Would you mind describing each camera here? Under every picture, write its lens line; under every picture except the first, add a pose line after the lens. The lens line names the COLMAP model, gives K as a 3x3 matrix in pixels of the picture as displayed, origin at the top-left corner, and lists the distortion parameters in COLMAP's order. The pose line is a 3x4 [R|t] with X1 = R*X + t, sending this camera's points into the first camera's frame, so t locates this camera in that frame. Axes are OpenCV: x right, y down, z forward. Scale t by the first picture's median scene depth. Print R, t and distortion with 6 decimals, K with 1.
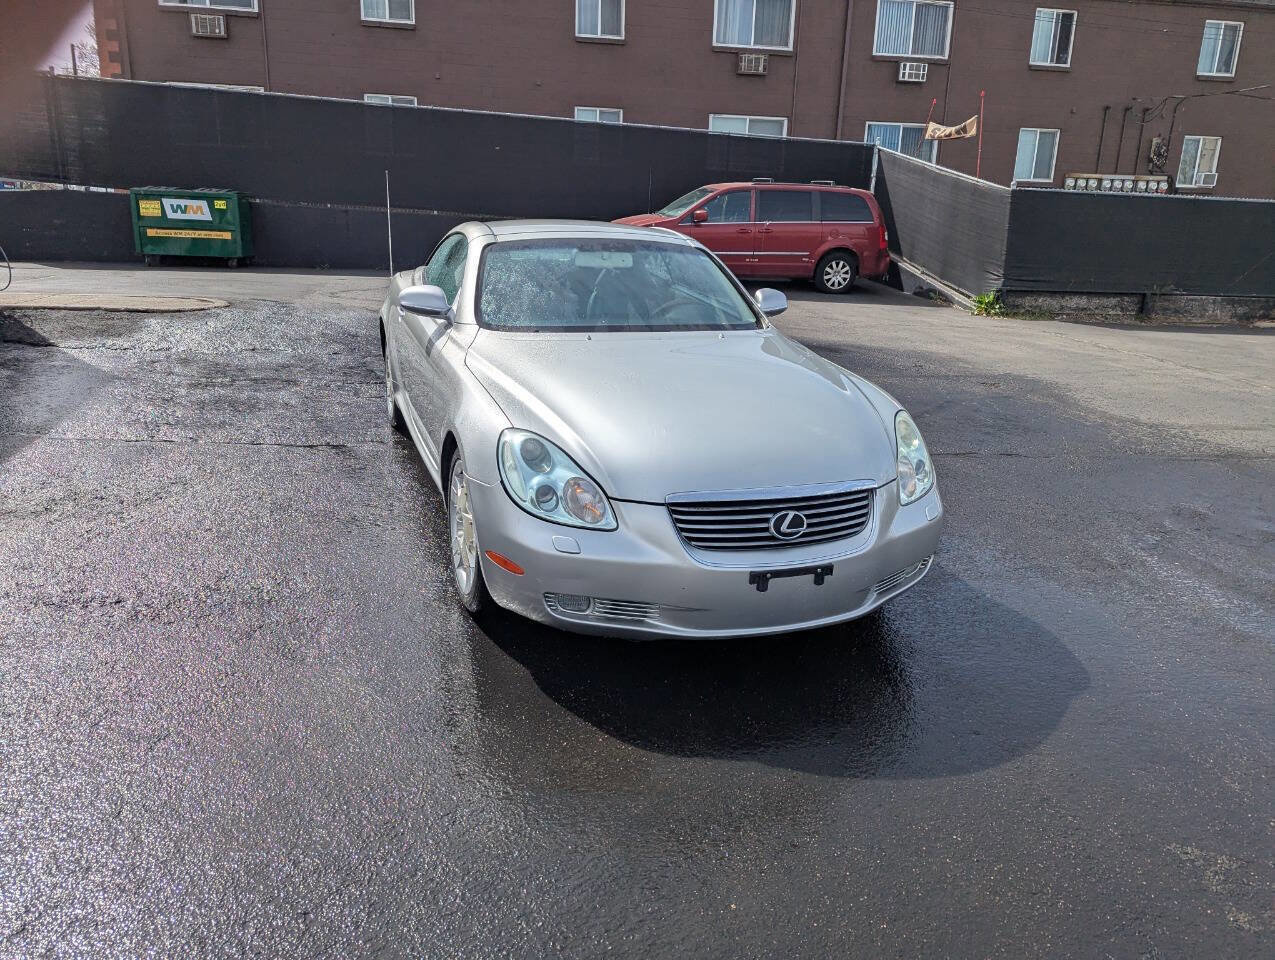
lens RADIAL K [[898.1, 0, 620.1], [0, 898.1, 472.9], [0, 0, 1]] dist [0.056237, -0.043926]
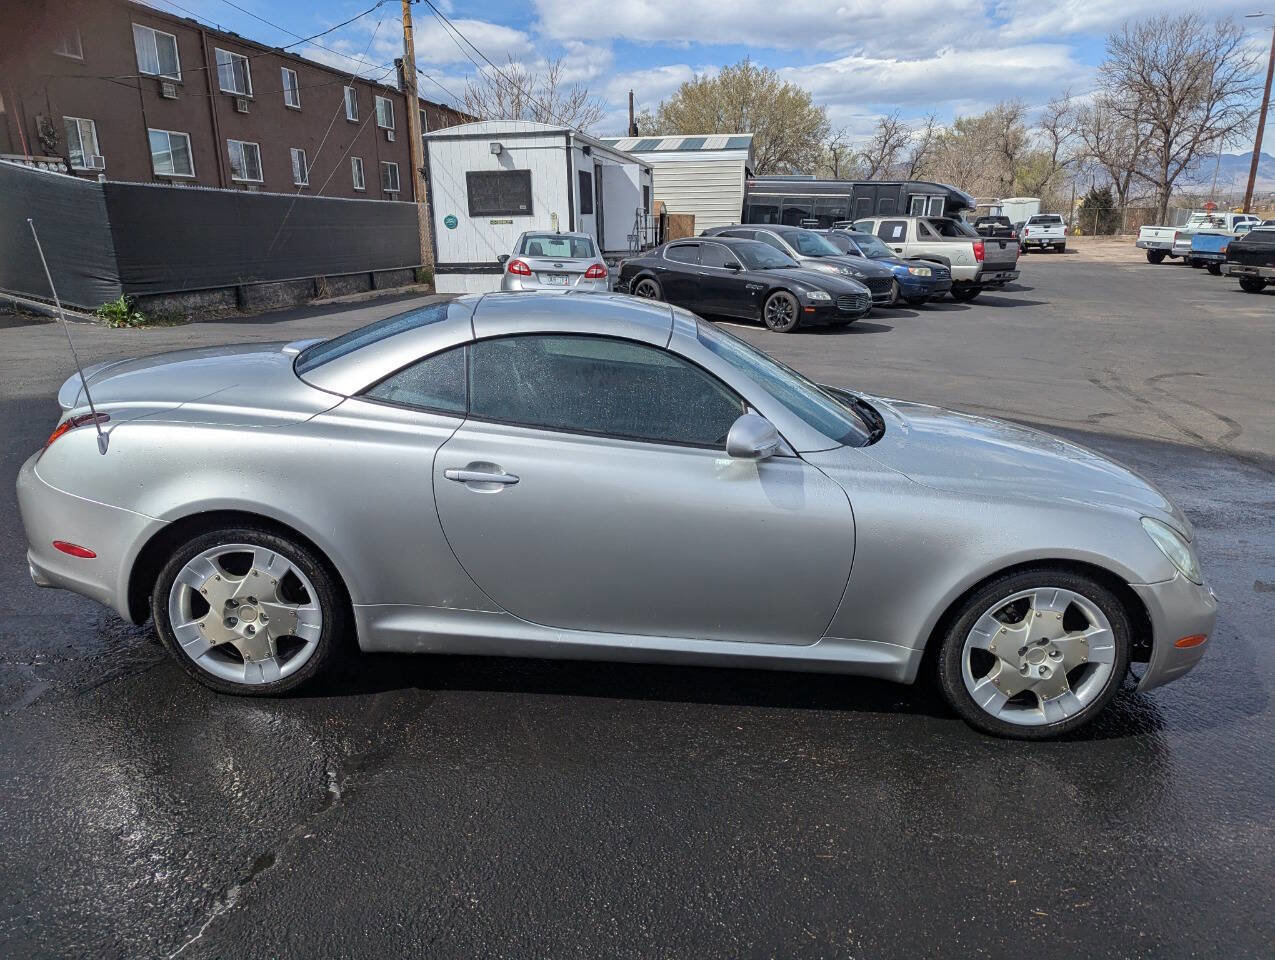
lens RADIAL K [[898.1, 0, 619.5], [0, 898.1, 465.3], [0, 0, 1]] dist [0.056237, -0.043926]
pose [[0.337504, -0.278744, 0.899106, -0.248306], [0.254614, 0.946580, 0.197886, -0.093578], [-0.906235, 0.162138, 0.390447, 0.229741]]
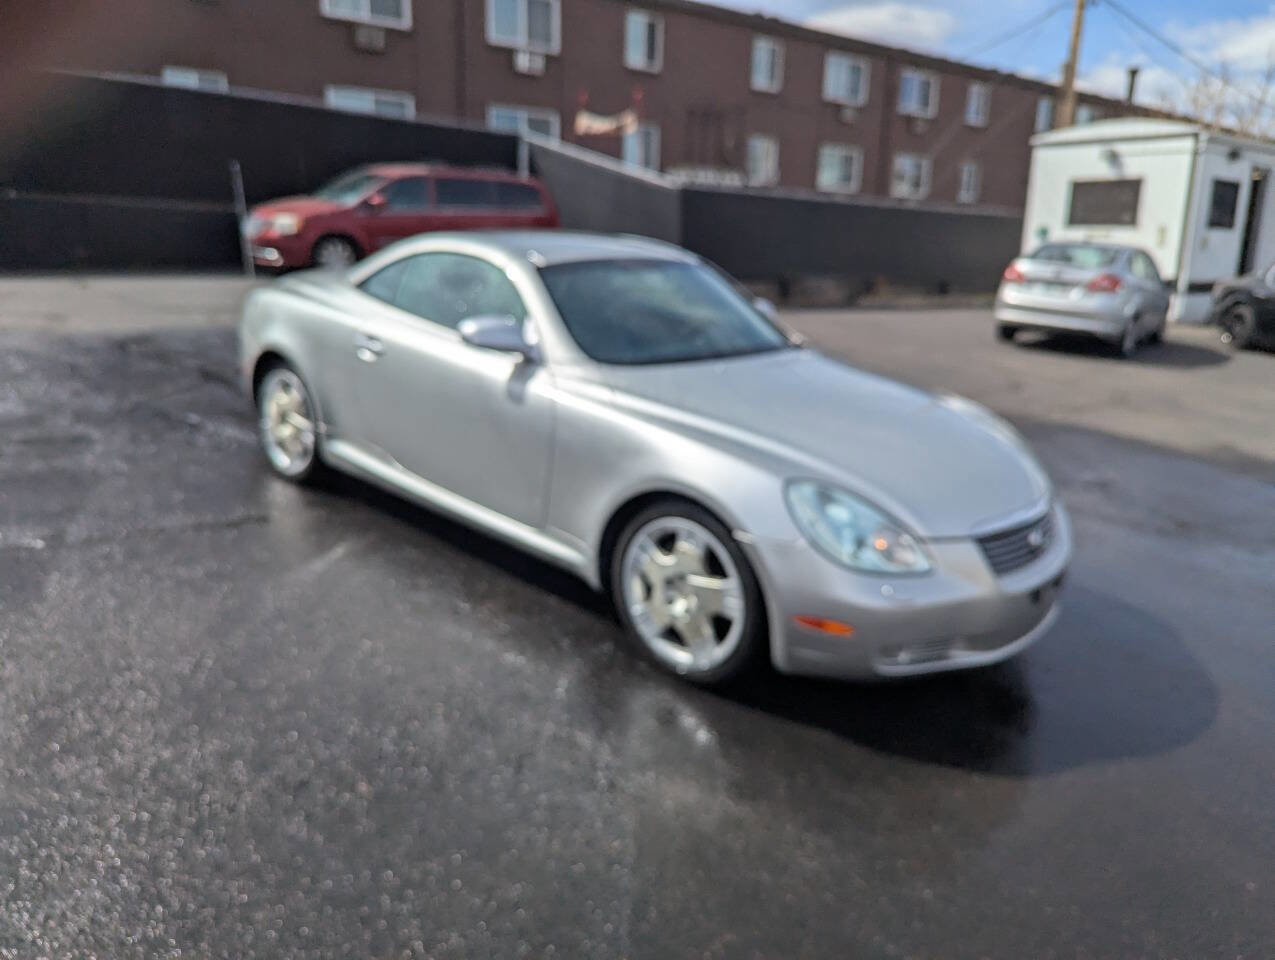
lens RADIAL K [[898.1, 0, 655.3], [0, 898.1, 483.0], [0, 0, 1]] dist [0.056237, -0.043926]
pose [[0.873489, -0.130984, 0.468893, -0.139865], [0.116921, 0.991379, 0.059130, -0.024620], [-0.472596, 0.003174, 0.881274, 0.052293]]
